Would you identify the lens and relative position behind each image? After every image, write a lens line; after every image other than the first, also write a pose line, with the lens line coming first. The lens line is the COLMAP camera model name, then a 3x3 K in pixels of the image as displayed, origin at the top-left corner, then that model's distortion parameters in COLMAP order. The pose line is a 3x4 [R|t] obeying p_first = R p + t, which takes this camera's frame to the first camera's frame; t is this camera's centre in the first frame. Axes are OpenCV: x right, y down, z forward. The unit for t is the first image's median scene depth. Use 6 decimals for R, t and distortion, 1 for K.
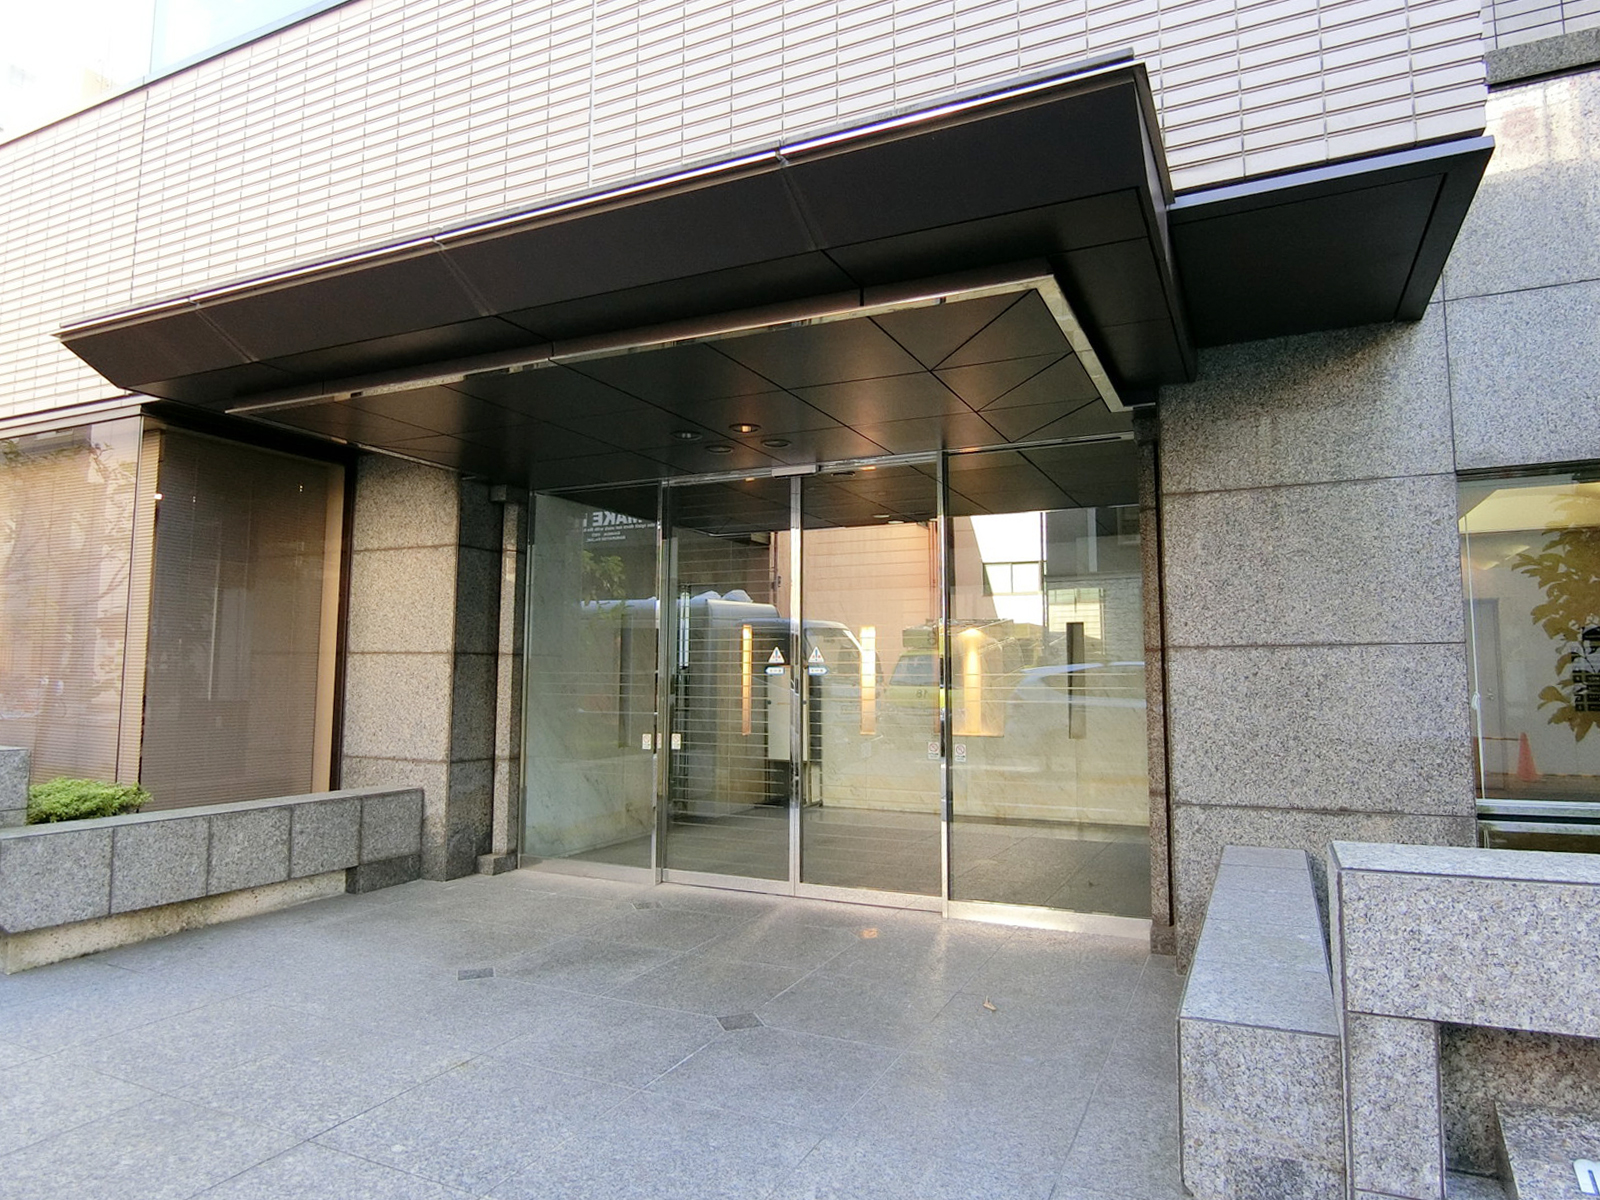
lens RADIAL K [[978.1, 0, 800.5], [0, 978.1, 594.0], [0, 0, 1]] dist [-0.003505, -0.000502]
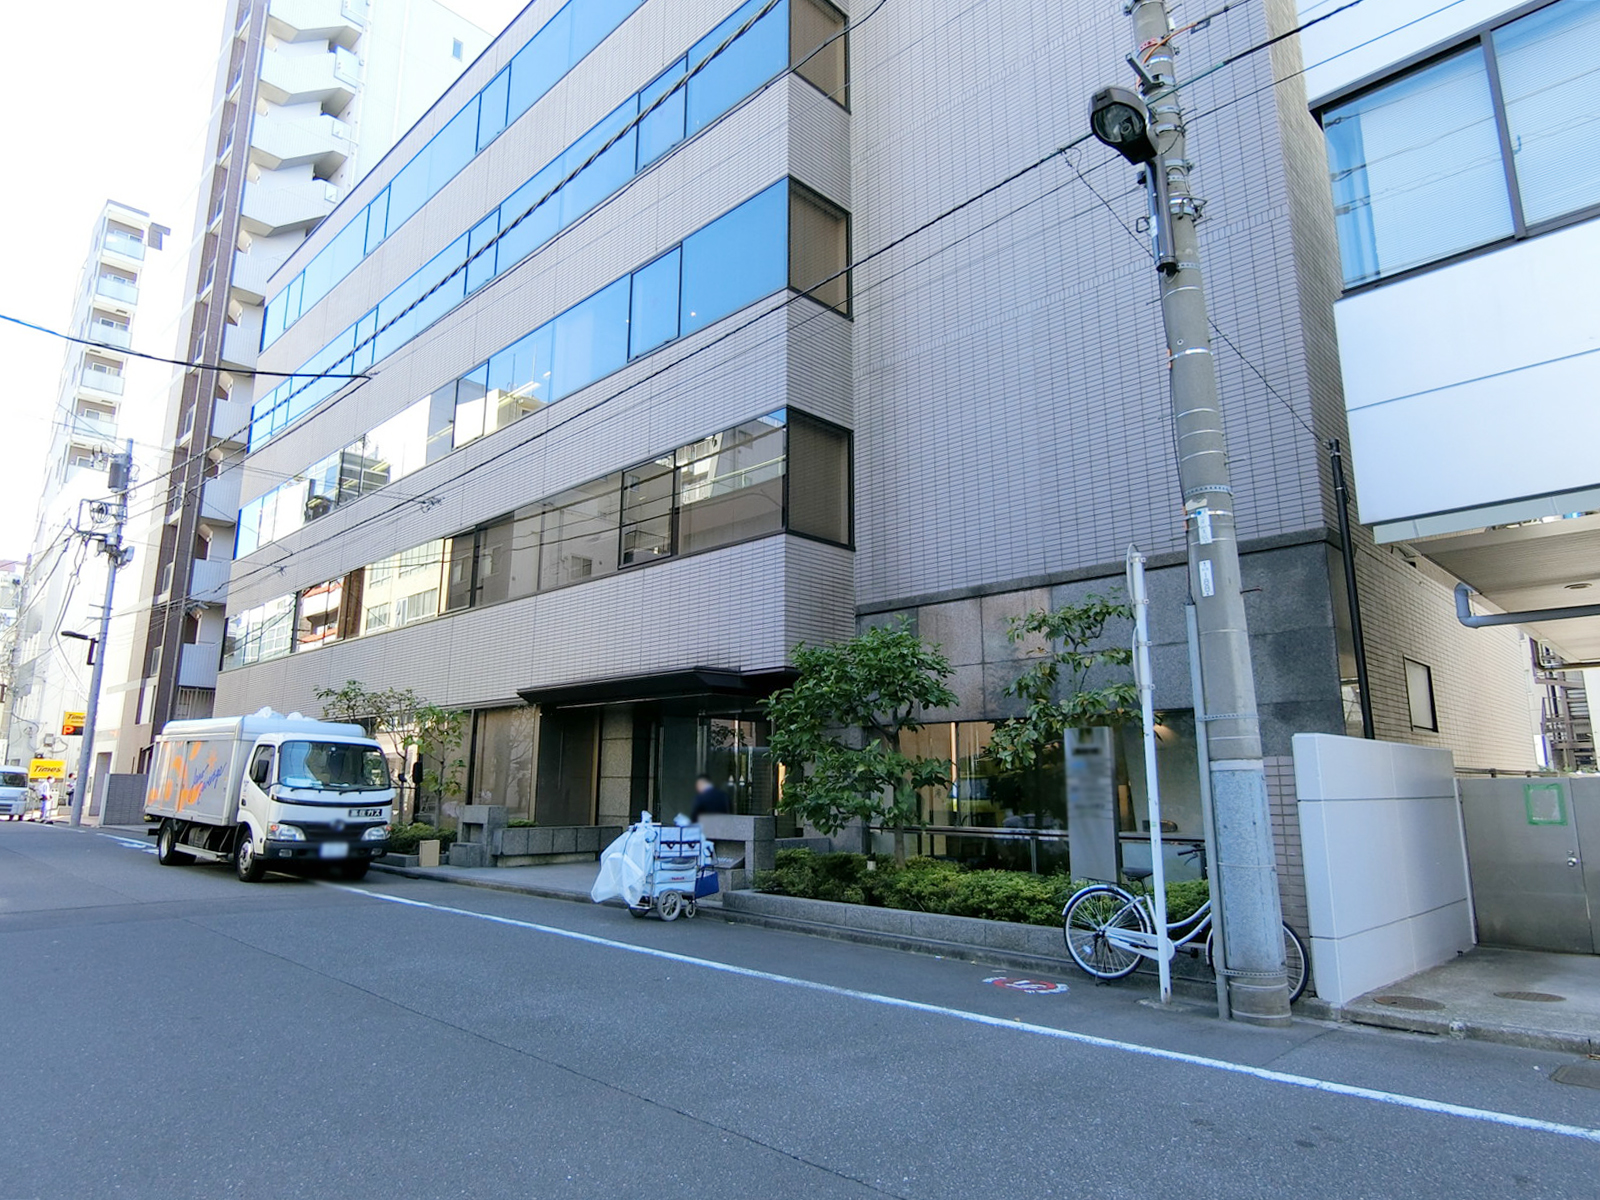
lens RADIAL K [[978.1, 0, 799.5], [0, 978.1, 596.0], [0, 0, 1]] dist [-0.003505, -0.000502]
pose [[0.943789, -0.059060, -0.325231, 1.196502], [0.025526, 0.993993, -0.106429, -0.167610], [0.329563, 0.092145, 0.939626, -1.748243]]
